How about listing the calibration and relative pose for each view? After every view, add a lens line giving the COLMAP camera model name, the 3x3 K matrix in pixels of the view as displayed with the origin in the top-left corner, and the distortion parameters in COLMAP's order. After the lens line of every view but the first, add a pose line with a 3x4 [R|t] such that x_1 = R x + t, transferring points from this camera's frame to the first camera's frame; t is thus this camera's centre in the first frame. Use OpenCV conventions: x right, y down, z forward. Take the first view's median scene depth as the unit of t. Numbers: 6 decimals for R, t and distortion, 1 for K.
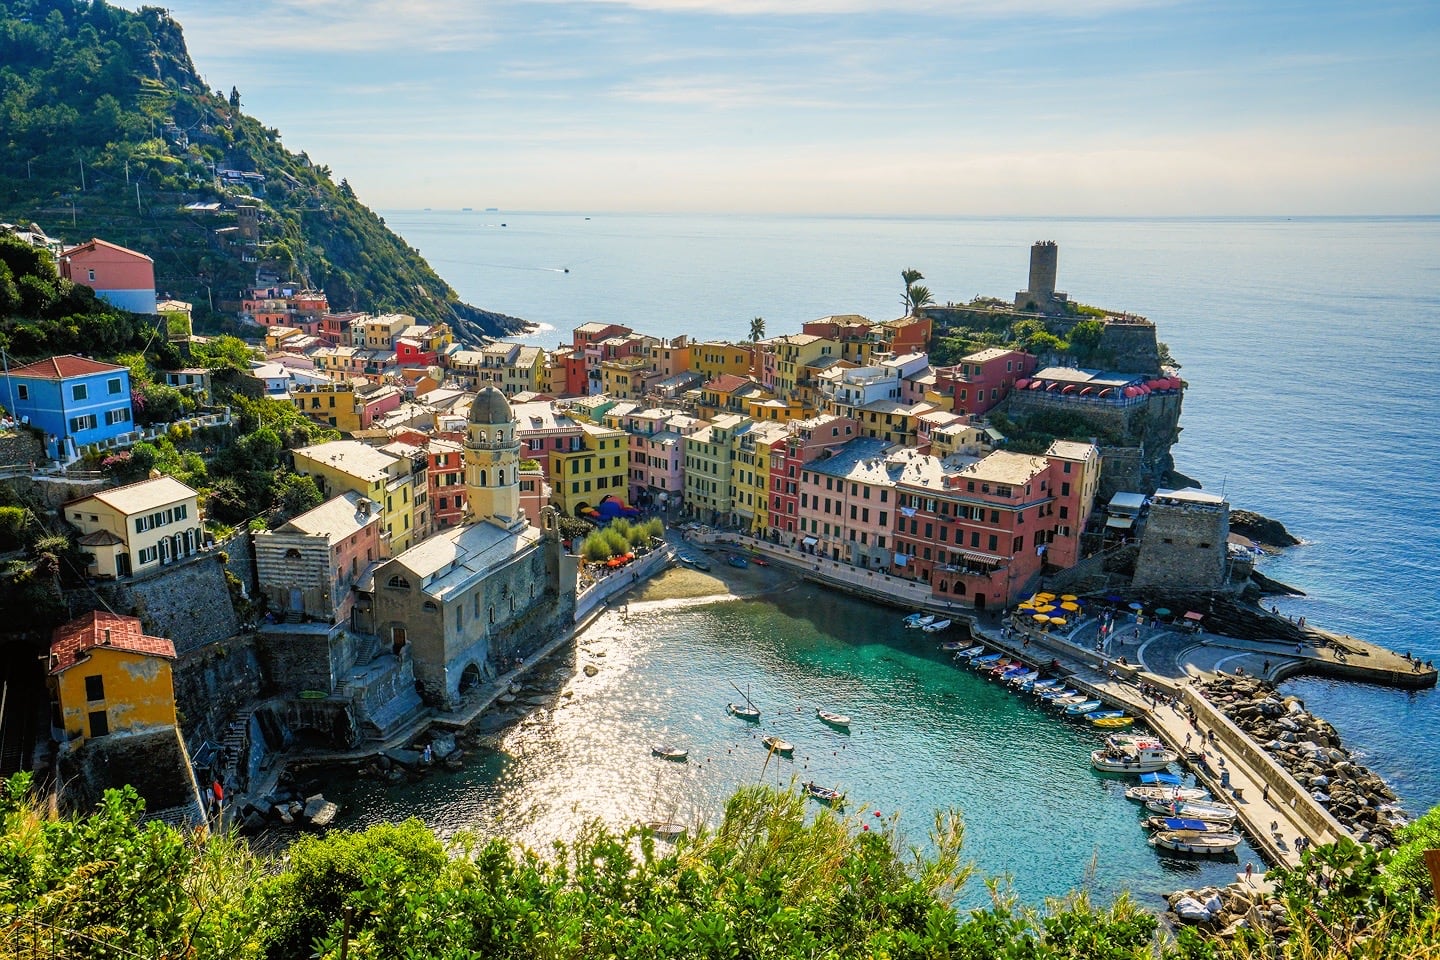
lens RADIAL K [[1387.6, 0, 720.0], [0, 1387.6, 480.0], [0, 0, 1]] dist [-0.043969, 0.125942]
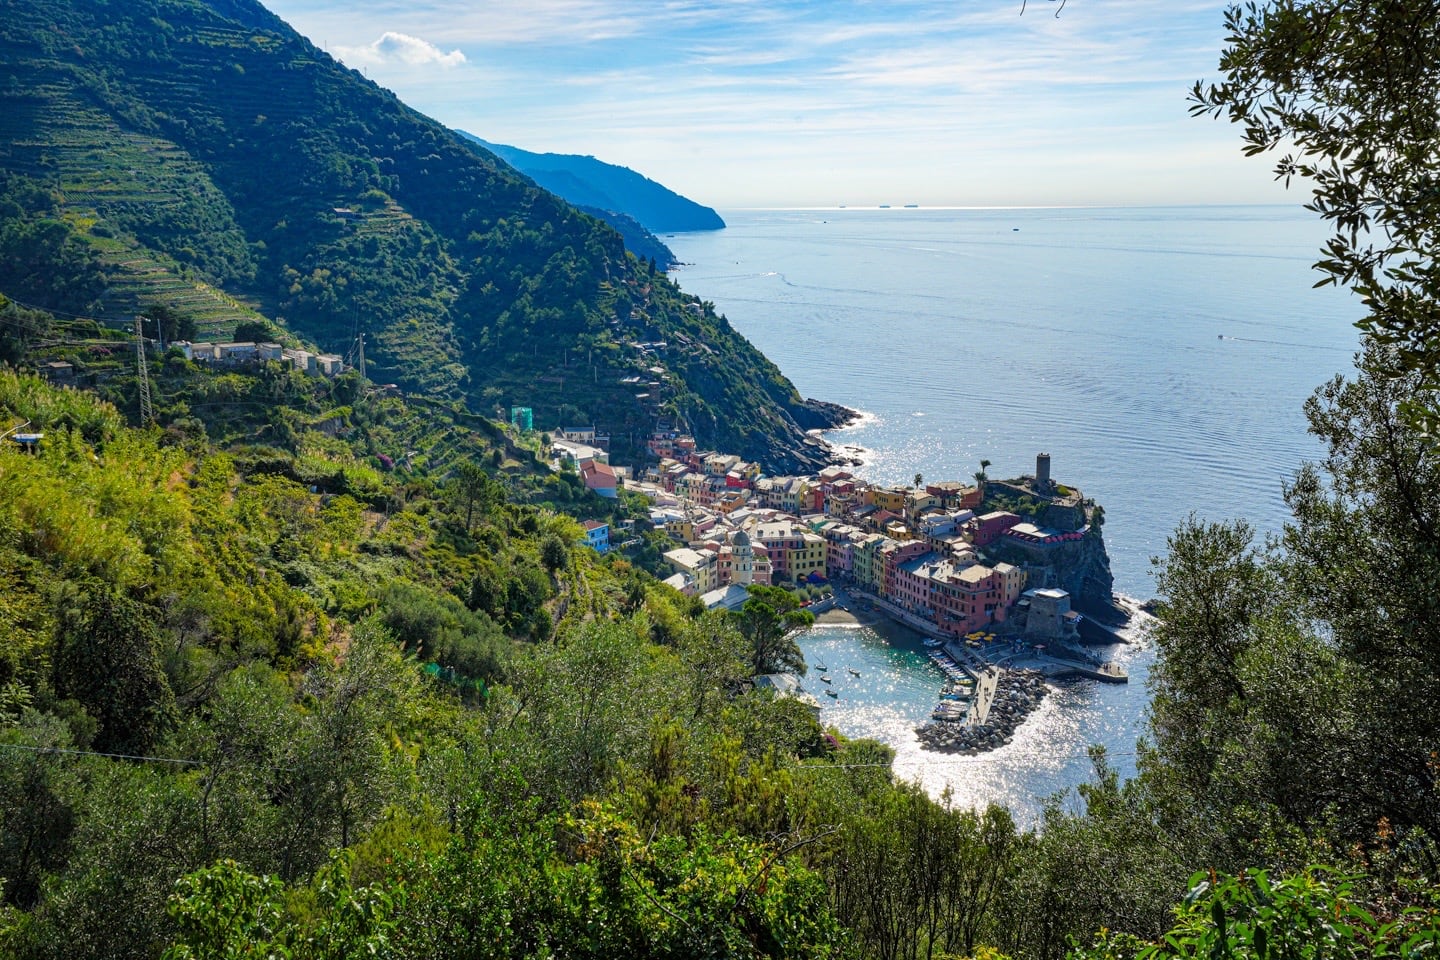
lens RADIAL K [[994.6, 0, 724.5], [0, 994.6, 502.4], [0, 0, 1]] dist [-0.047516, 0.101969]
pose [[0.967393, 0.045169, -0.249222, 0.154756], [-0.053965, 0.998134, -0.028572, -0.041109], [0.247466, 0.041090, 0.968025, -0.458846]]
